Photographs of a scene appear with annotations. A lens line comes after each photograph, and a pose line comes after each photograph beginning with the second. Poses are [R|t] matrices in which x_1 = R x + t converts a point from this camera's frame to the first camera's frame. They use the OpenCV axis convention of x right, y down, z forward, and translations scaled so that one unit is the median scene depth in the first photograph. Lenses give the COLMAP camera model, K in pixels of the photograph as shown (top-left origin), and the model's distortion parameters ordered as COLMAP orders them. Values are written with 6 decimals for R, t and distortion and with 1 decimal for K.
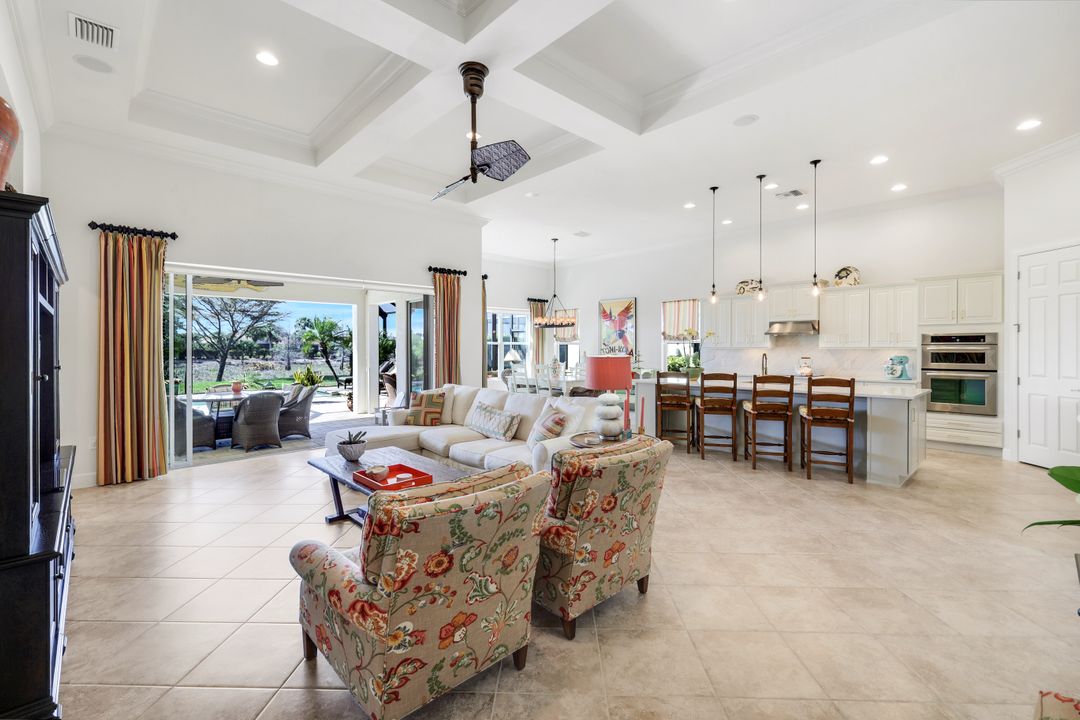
lens RADIAL K [[472.8, 0, 539.2], [0, 472.8, 349.4], [0, 0, 1]] dist [0.004814, -0.000145]
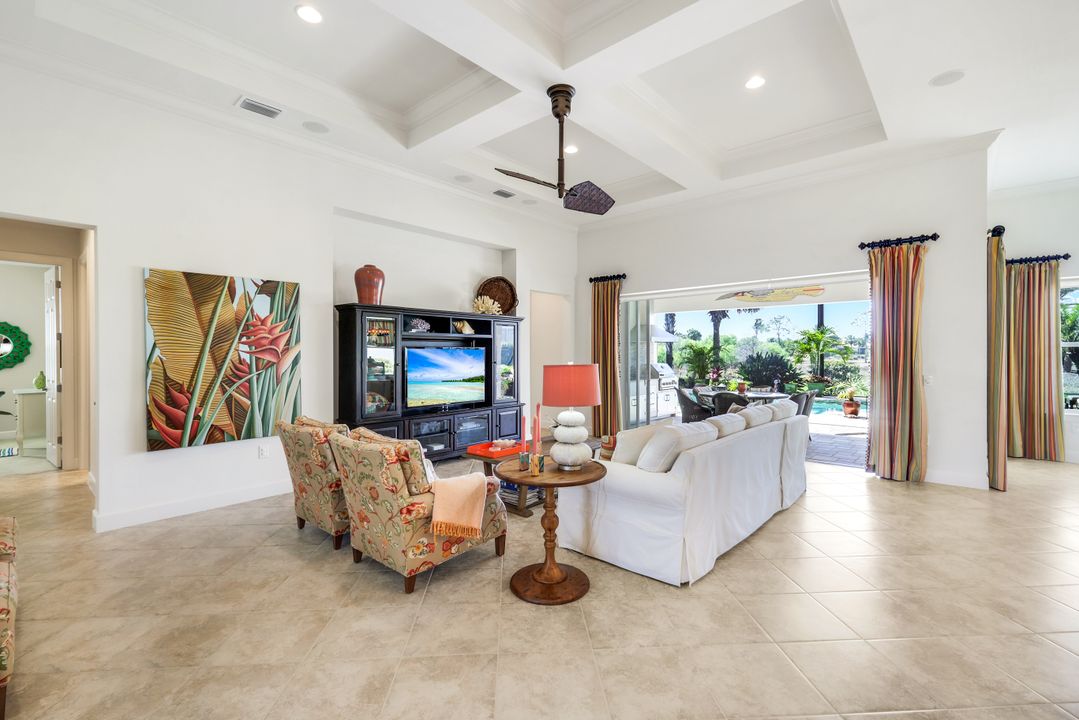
lens RADIAL K [[473.0, 0, 541.7], [0, 473.0, 354.1], [0, 0, 1]] dist [0.002583, 0.000279]
pose [[0.087002, 0.005028, -0.996195, 0.506441], [-0.003501, 0.999983, 0.004742, -0.003624], [0.996202, 0.003075, 0.087018, 0.479393]]
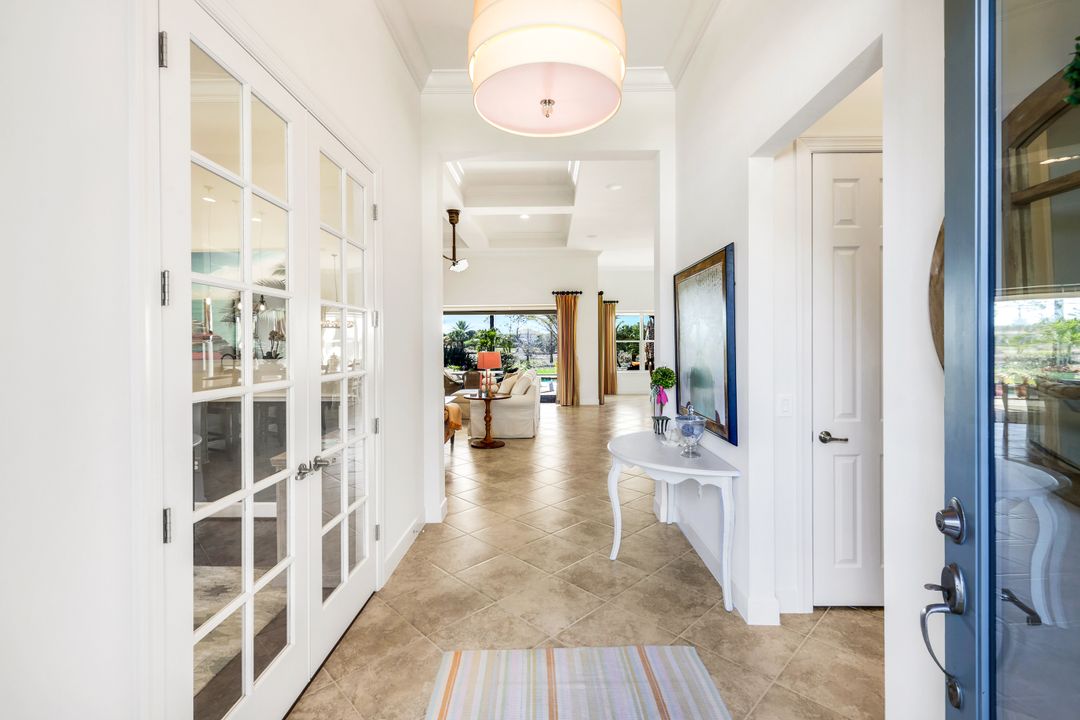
lens RADIAL K [[483.0, 0, 544.3], [0, 483.0, 348.7], [0, 0, 1]] dist [0.001279, 0.000128]
pose [[0.722748, 0.003922, -0.691100, 0.875191], [0.002247, 0.999965, 0.008024, -0.007352], [0.691108, -0.007352, 0.722714, -0.130074]]
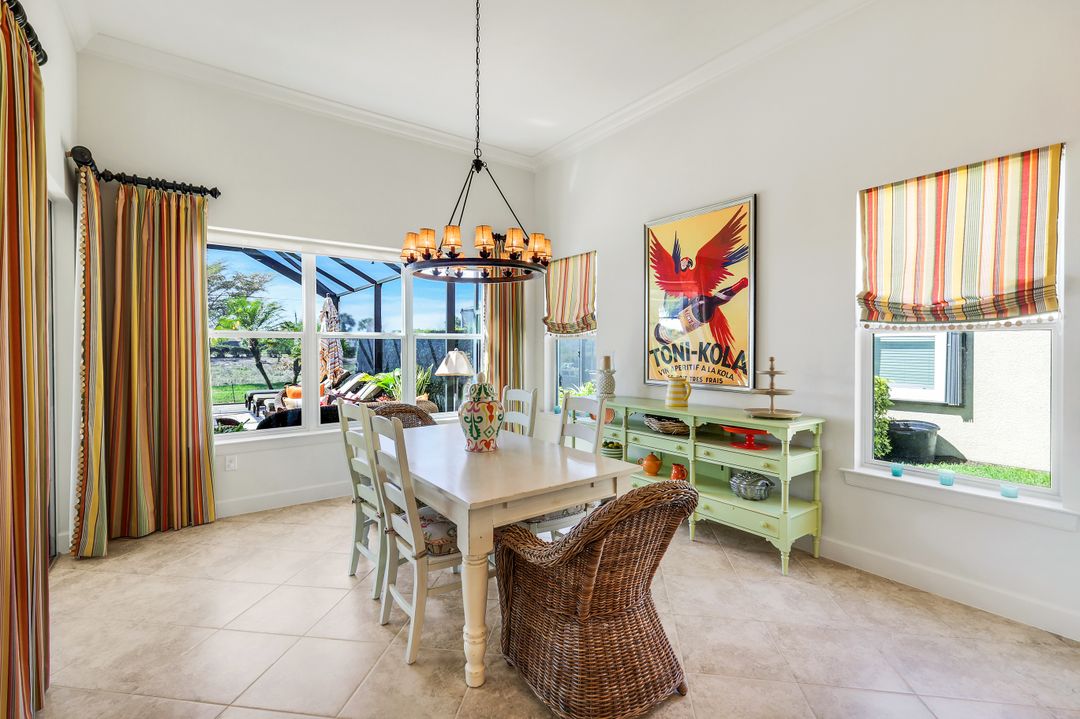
lens RADIAL K [[475.4, 0, 541.7], [0, 475.4, 349.3], [0, 0, 1]] dist [0.001601, 0.000298]
pose [[0.993517, 0.002864, -0.113649, 0.147967], [-0.002501, 0.999991, 0.003332, -0.004833], [0.113657, -0.003026, 0.993515, 1.027044]]
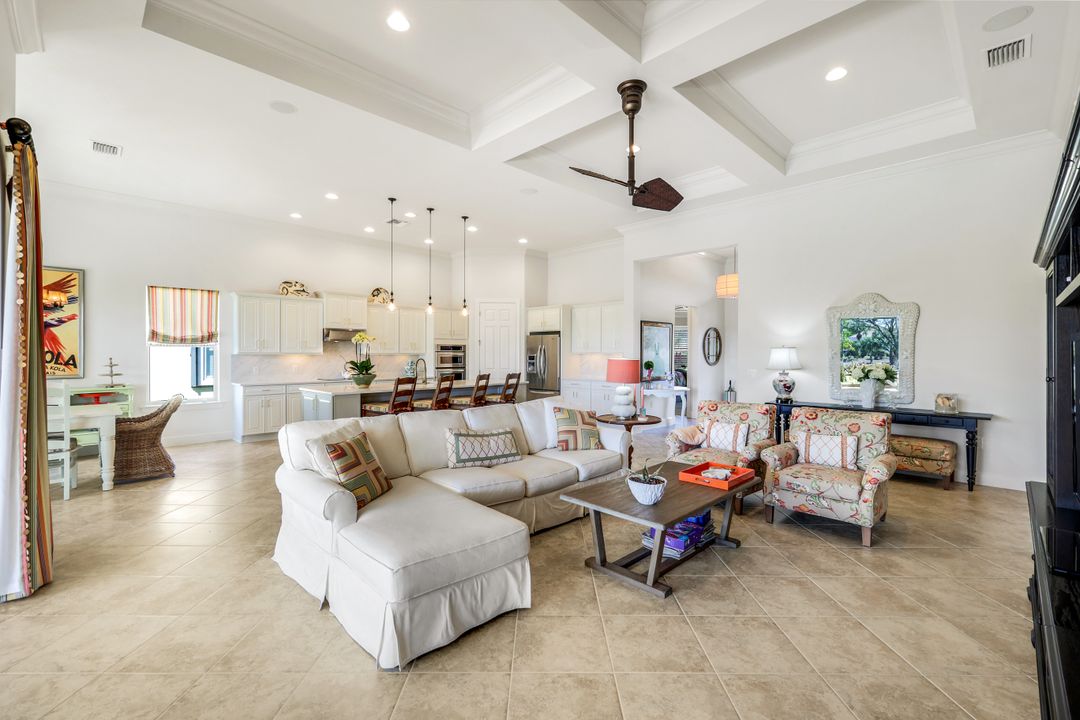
lens RADIAL K [[467.5, 0, 542.6], [0, 467.5, 355.3], [0, 0, 1]] dist [0.000407, 0.000200]
pose [[-0.030686, -0.003202, 0.999524, -0.640727], [0.002114, 0.999992, 0.003268, -0.002469], [-0.999527, 0.002213, -0.030679, 0.681482]]
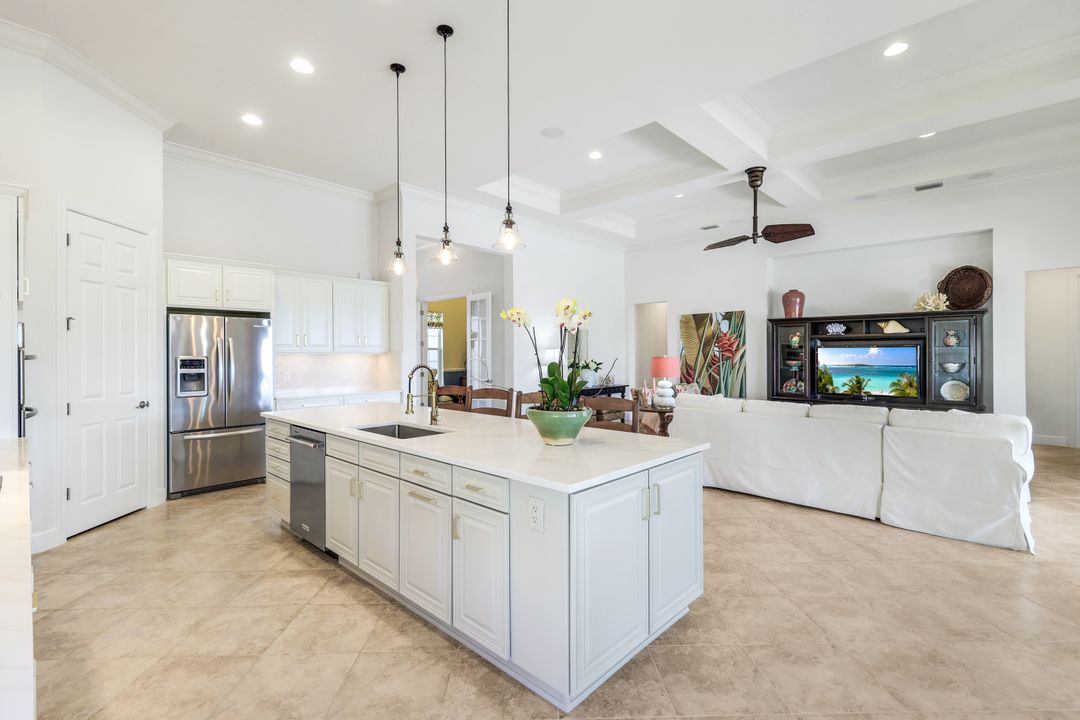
lens RADIAL K [[485.4, 0, 542.8], [0, 485.4, 355.2], [0, 0, 1]] dist [0.004944, 0.000227]
pose [[-0.998353, 0.006813, -0.056962, 0.351966], [0.006396, 0.999951, 0.007498, -0.003872], [0.057010, 0.007121, -0.998348, 1.399553]]
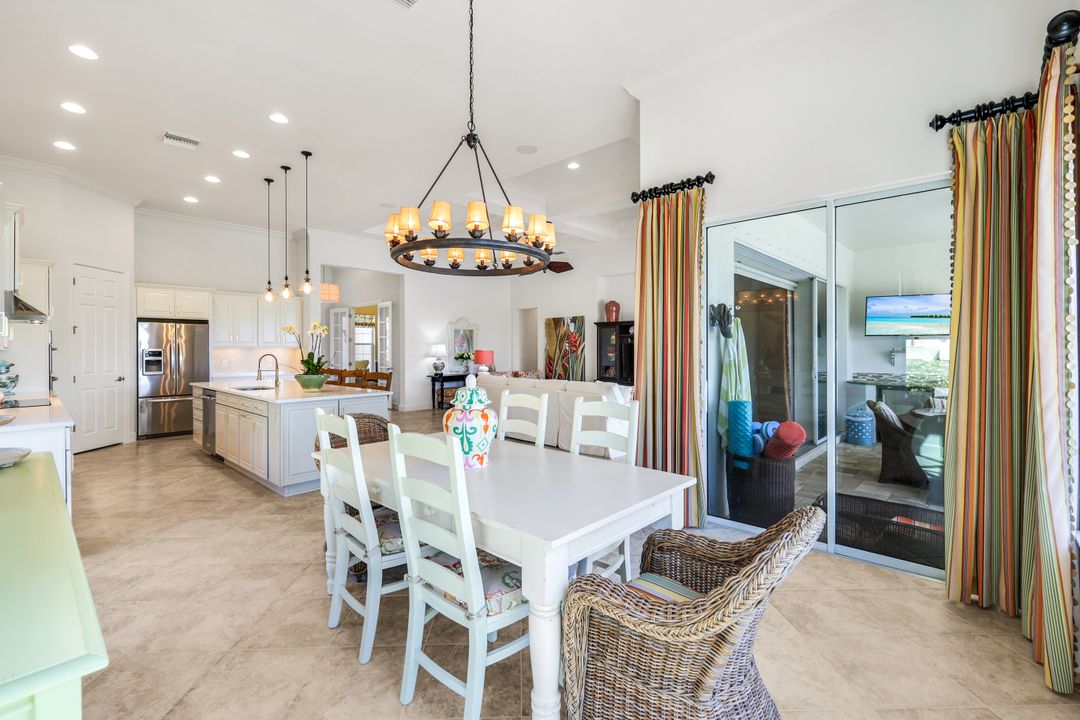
lens RADIAL K [[472.8, 0, 539.2], [0, 472.8, 349.4], [0, 0, 1]] dist [0.004814, -0.000145]
pose [[-0.997874, 0.005324, -0.064948, 0.019576], [0.004844, 0.999960, 0.007543, -0.003552], [0.064985, 0.007212, -0.997860, 1.791866]]
